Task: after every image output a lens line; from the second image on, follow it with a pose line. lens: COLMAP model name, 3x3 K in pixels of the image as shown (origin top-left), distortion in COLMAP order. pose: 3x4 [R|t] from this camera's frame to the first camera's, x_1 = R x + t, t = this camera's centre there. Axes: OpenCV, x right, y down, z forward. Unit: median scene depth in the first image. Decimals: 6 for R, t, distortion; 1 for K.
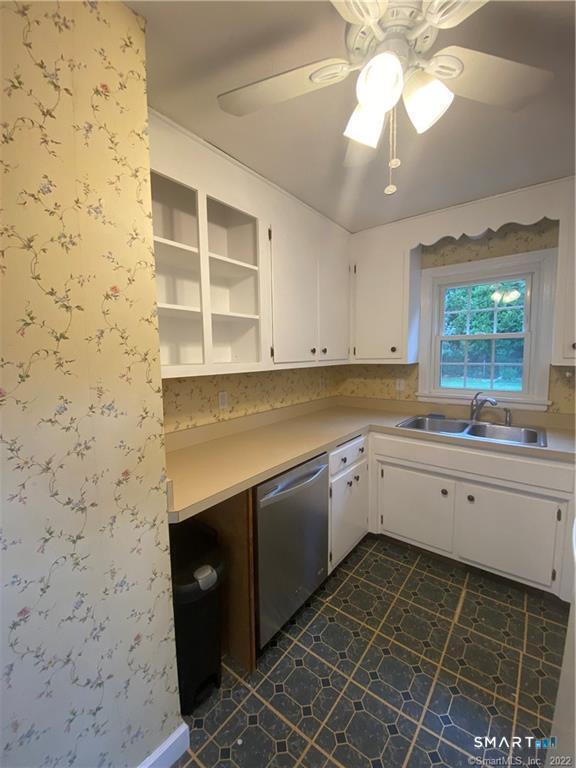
lens RADIAL K [[305.4, 0, 286.2], [0, 305.4, 381.3], [0, 0, 1]] dist [-0.040976, -0.000616]
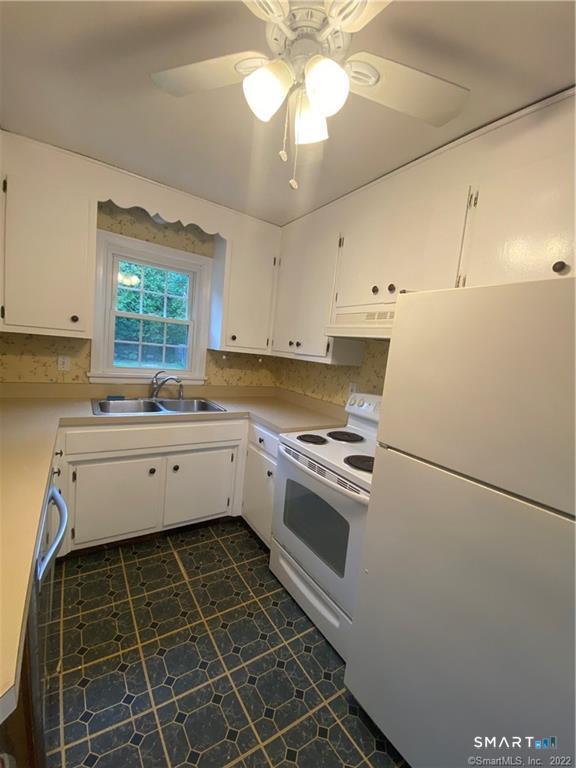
lens RADIAL K [[310.0, 0, 287.6], [0, 310.0, 380.8], [0, 0, 1]] dist [0.011479, -0.018407]
pose [[0.284908, -0.058136, 0.956790, -0.327456], [-0.024006, 0.997413, 0.067753, -0.017601], [-0.958254, -0.042272, 0.282776, 0.274295]]
